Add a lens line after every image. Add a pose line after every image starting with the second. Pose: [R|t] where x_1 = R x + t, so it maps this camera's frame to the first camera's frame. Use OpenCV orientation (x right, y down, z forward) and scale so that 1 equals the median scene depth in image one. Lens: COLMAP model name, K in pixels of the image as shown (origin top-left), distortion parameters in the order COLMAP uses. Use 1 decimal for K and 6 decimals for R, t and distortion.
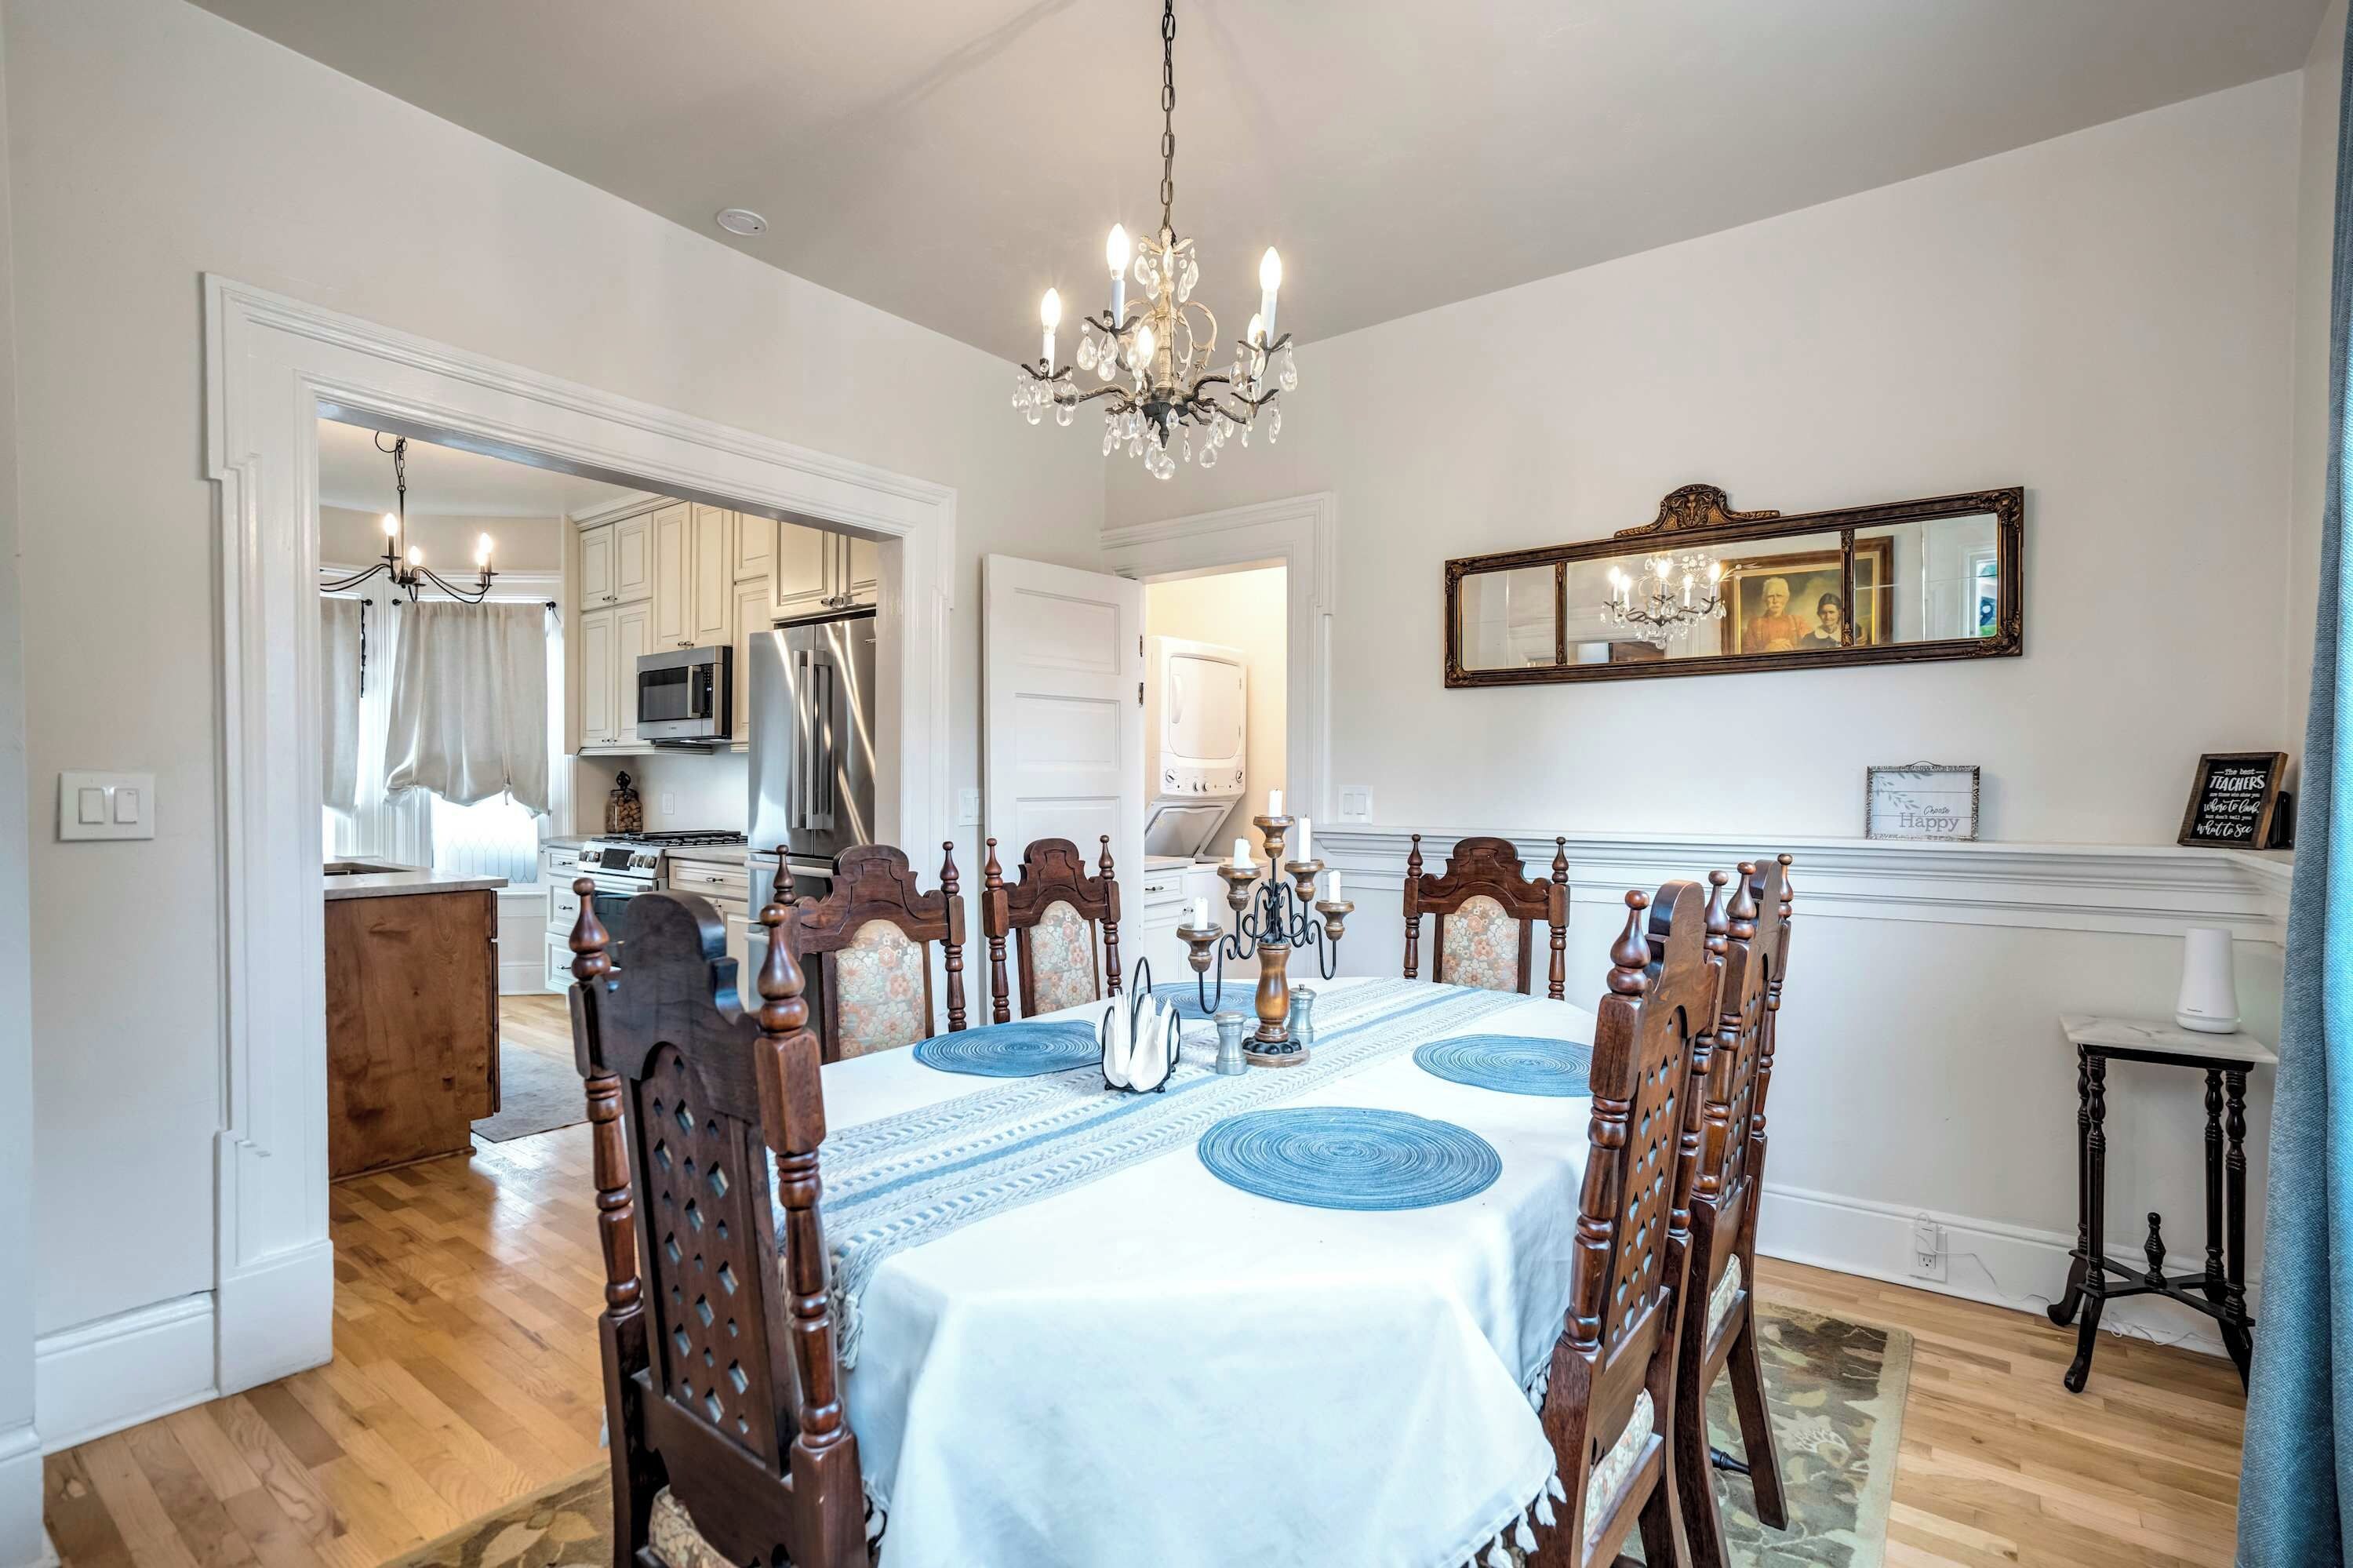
lens RADIAL K [[1120.6, 0, 1191.6], [0, 1120.6, 788.5], [0, 0, 1]] dist [-0.013318, -0.000265]
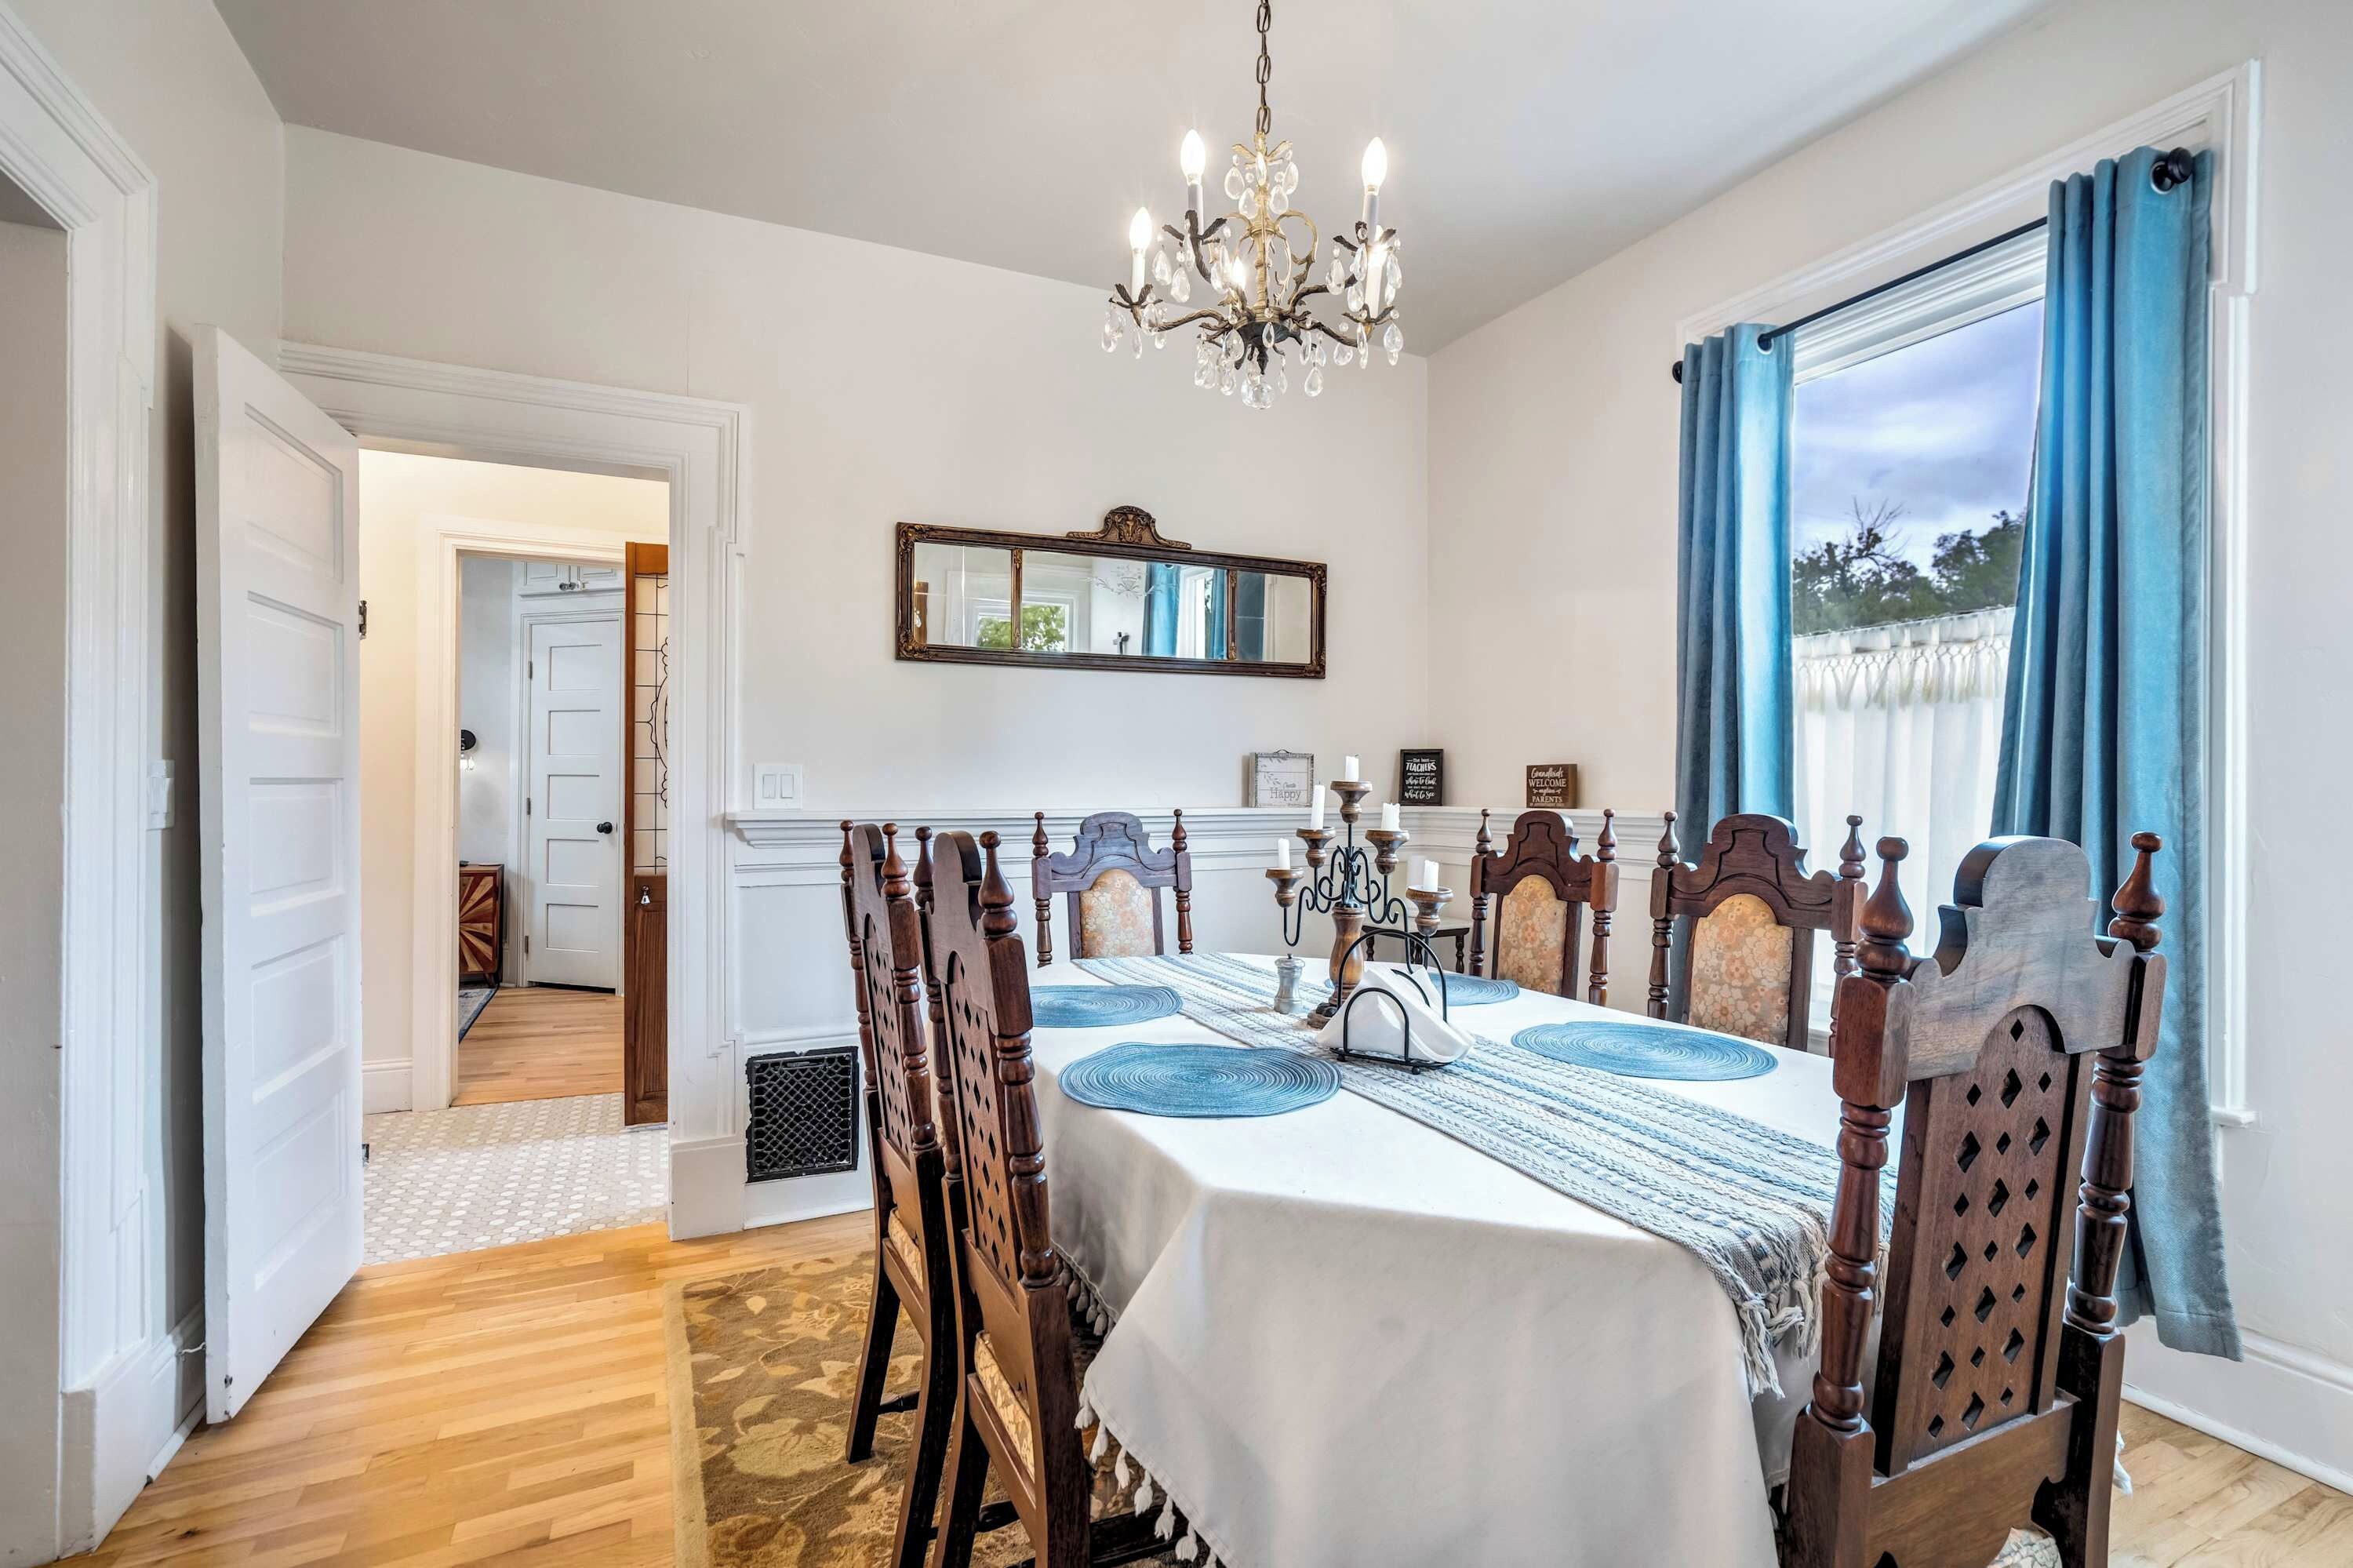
lens RADIAL K [[1120.6, 0, 1179.1], [0, 1120.6, 795.6], [0, 0, 1]] dist [-0.013318, -0.000265]
pose [[0.461344, -0.010774, 0.887156, -0.602726], [0.001782, 0.999936, 0.011217, 0.015733], [-0.887219, -0.003594, 0.461334, 0.452235]]
